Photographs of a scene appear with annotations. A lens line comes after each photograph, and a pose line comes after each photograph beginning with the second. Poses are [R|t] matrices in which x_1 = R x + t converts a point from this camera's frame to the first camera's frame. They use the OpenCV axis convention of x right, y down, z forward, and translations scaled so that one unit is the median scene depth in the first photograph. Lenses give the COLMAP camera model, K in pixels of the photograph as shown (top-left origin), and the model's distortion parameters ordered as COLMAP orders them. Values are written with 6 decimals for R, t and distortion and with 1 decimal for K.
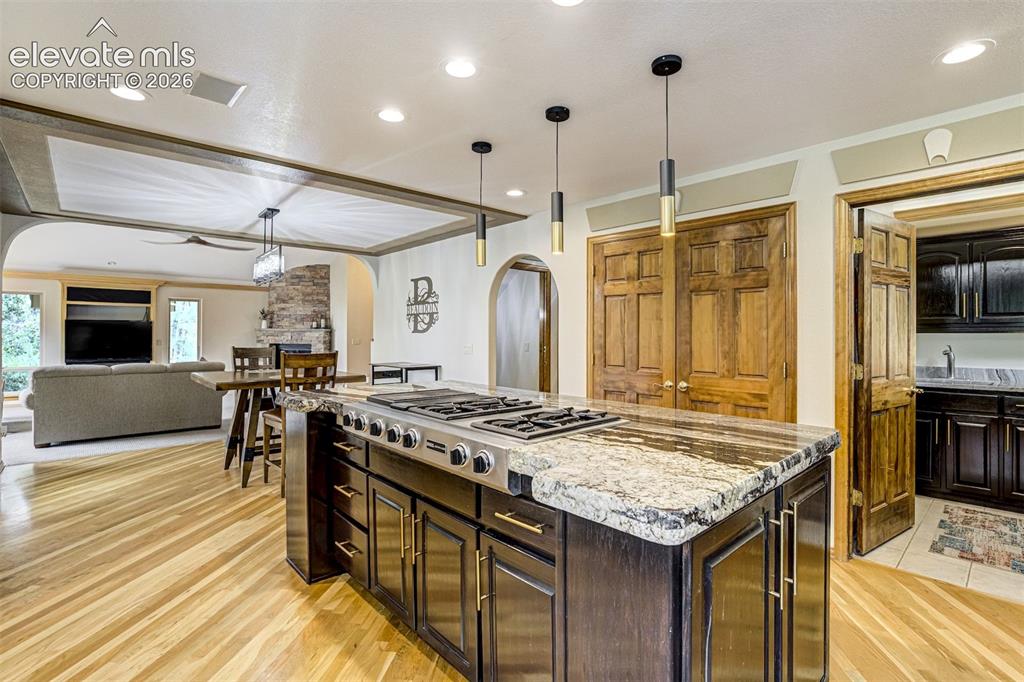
lens RADIAL K [[480.8, 0, 524.9], [0, 480.8, 332.0], [0, 0, 1]] dist [-0.030167, 0.008222]
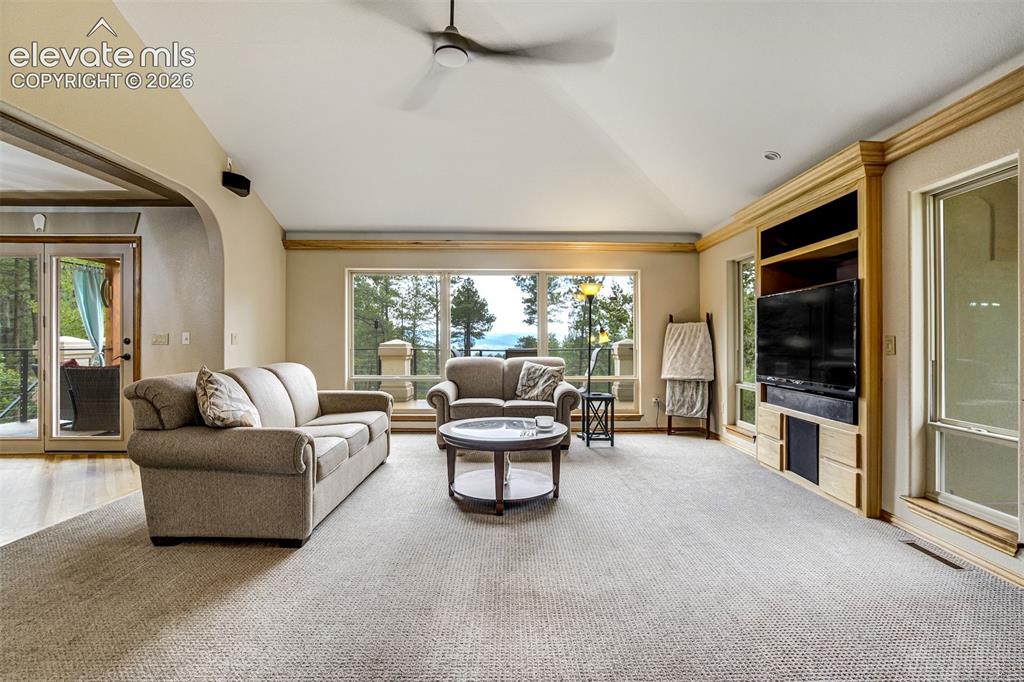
lens RADIAL K [[480.8, 0, 521.8], [0, 480.8, 340.7], [0, 0, 1]] dist [-0.030167, 0.008222]
pose [[-0.688433, -0.003785, -0.725290, -0.383493], [-0.001601, 0.999992, -0.003699, 0.021641], [0.725298, -0.001385, -0.688434, 1.067260]]
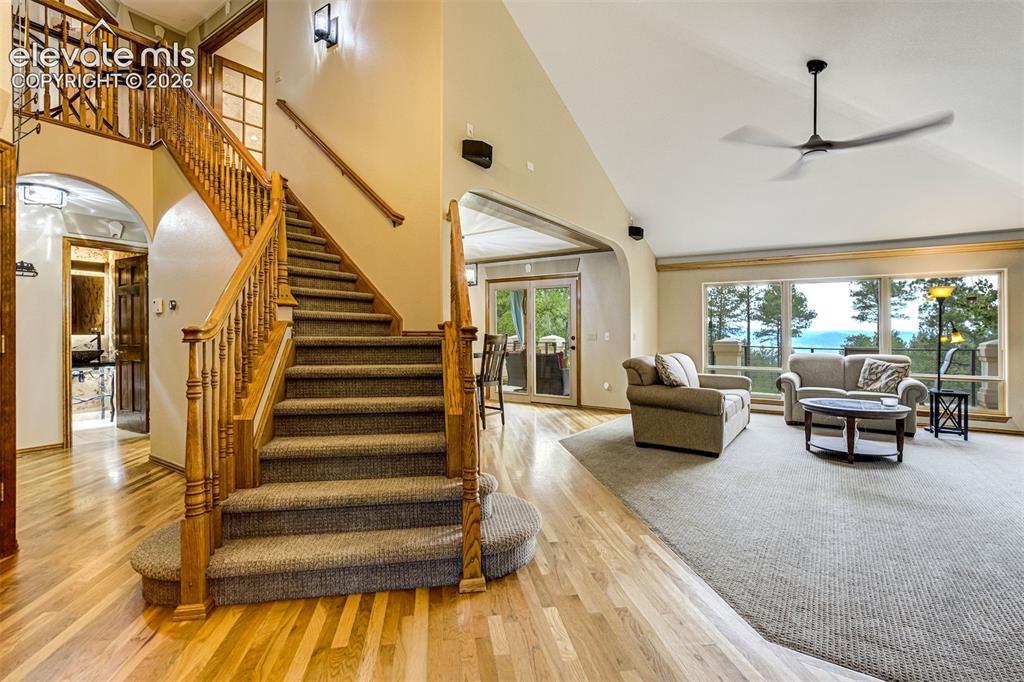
lens RADIAL K [[480.8, 0, 532.4], [0, 480.8, 333.7], [0, 0, 1]] dist [-0.030167, 0.008222]
pose [[-0.975215, -0.012890, -0.220882, -0.204776], [-0.011275, 0.999900, -0.008571, 0.021888], [0.220970, -0.005868, -0.975263, 1.213380]]
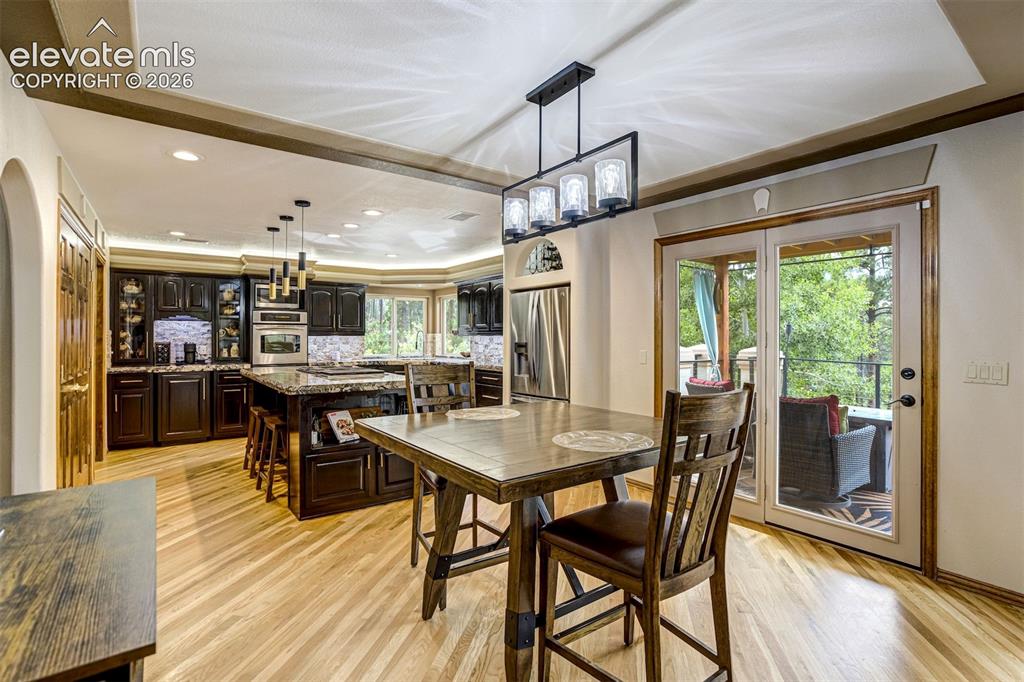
lens RADIAL K [[480.8, 0, 512.3], [0, 480.8, 337.7], [0, 0, 1]] dist [-0.030167, 0.008222]
pose [[-0.990348, -0.005577, 0.138488, -0.256738], [-0.006043, 0.999977, -0.002939, 0.001144], [-0.138469, -0.003747, -0.990360, 0.734504]]
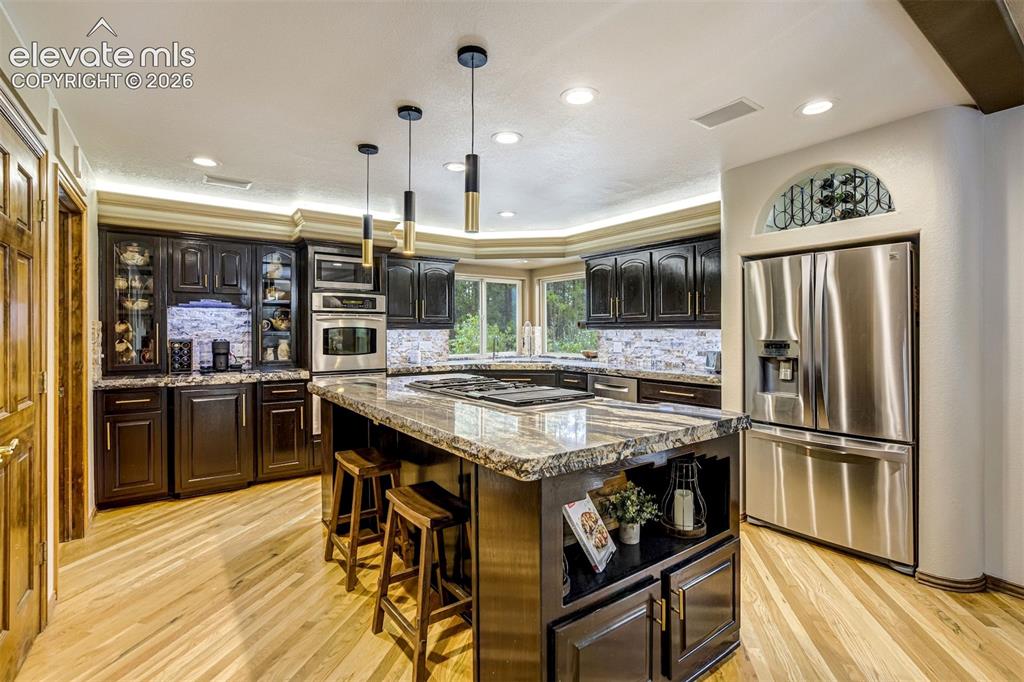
lens RADIAL K [[480.8, 0, 518.1], [0, 480.8, 337.0], [0, 0, 1]] dist [-0.030167, 0.008222]
pose [[-0.988868, -0.007123, 0.148623, -0.042574], [-0.005968, 0.999948, 0.008218, 0.001113], [-0.148674, 0.007240, -0.988860, 0.521221]]
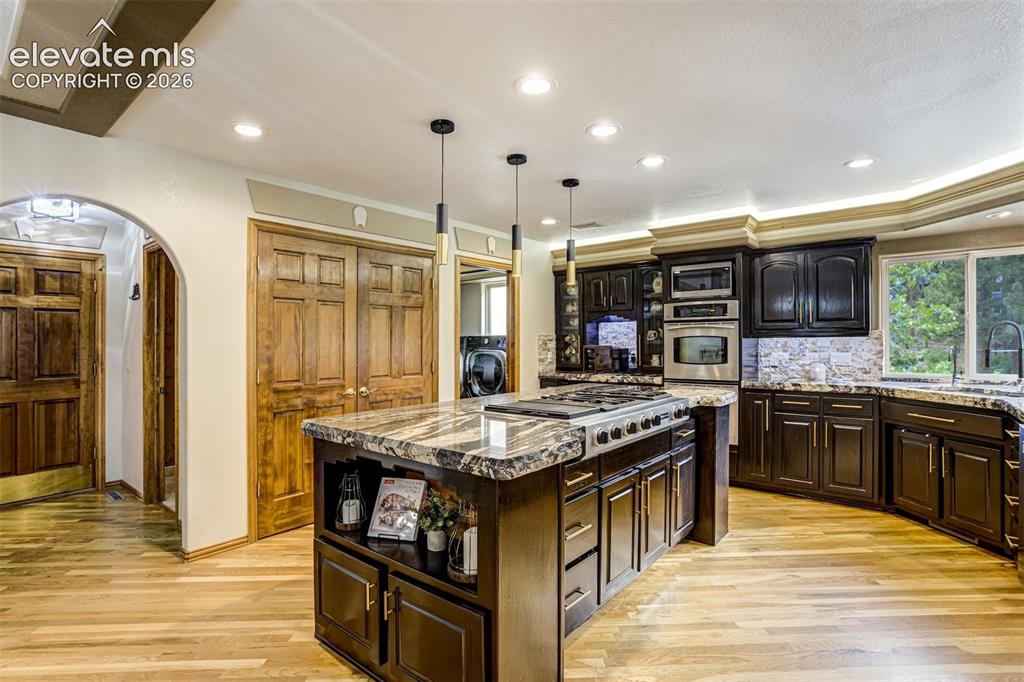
lens RADIAL K [[480.8, 0, 507.1], [0, 480.8, 337.2], [0, 0, 1]] dist [-0.030167, 0.008222]
pose [[-0.102718, 0.001647, 0.994709, -0.285314], [0.000330, 0.999999, -0.001622, -0.002530], [-0.994710, 0.000161, -0.102718, 0.290443]]
